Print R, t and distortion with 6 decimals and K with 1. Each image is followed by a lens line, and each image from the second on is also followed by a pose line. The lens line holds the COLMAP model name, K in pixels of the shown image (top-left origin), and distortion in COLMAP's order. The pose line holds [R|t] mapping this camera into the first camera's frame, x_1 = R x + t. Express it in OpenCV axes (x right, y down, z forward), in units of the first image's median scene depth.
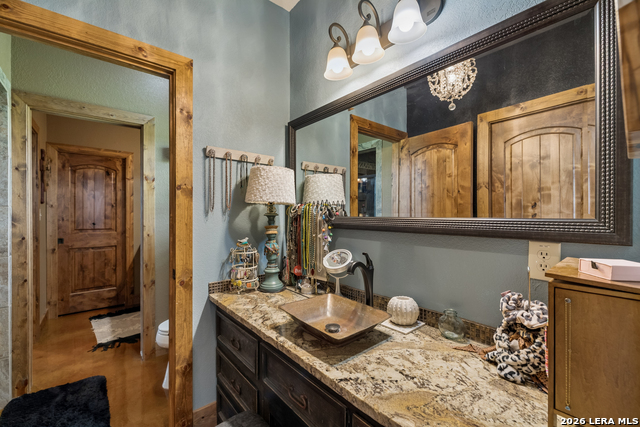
lens RADIAL K [[270.5, 0, 320.2], [0, 270.5, 210.9], [0, 0, 1]] dist [0.000211, -0.000616]
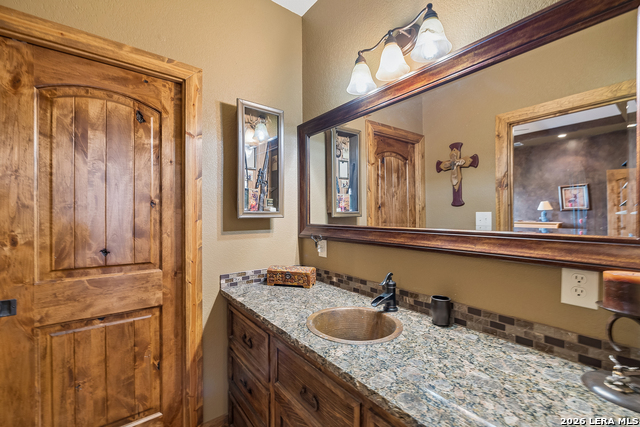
lens RADIAL K [[270.5, 0, 319.4], [0, 270.5, 216.3], [0, 0, 1]] dist [0.000211, -0.000616]
pose [[0.999433, -0.006407, -0.033053, -0.525864], [0.006284, 0.999973, -0.003813, 0.003419], [0.033076, 0.003603, 0.999446, 0.633186]]
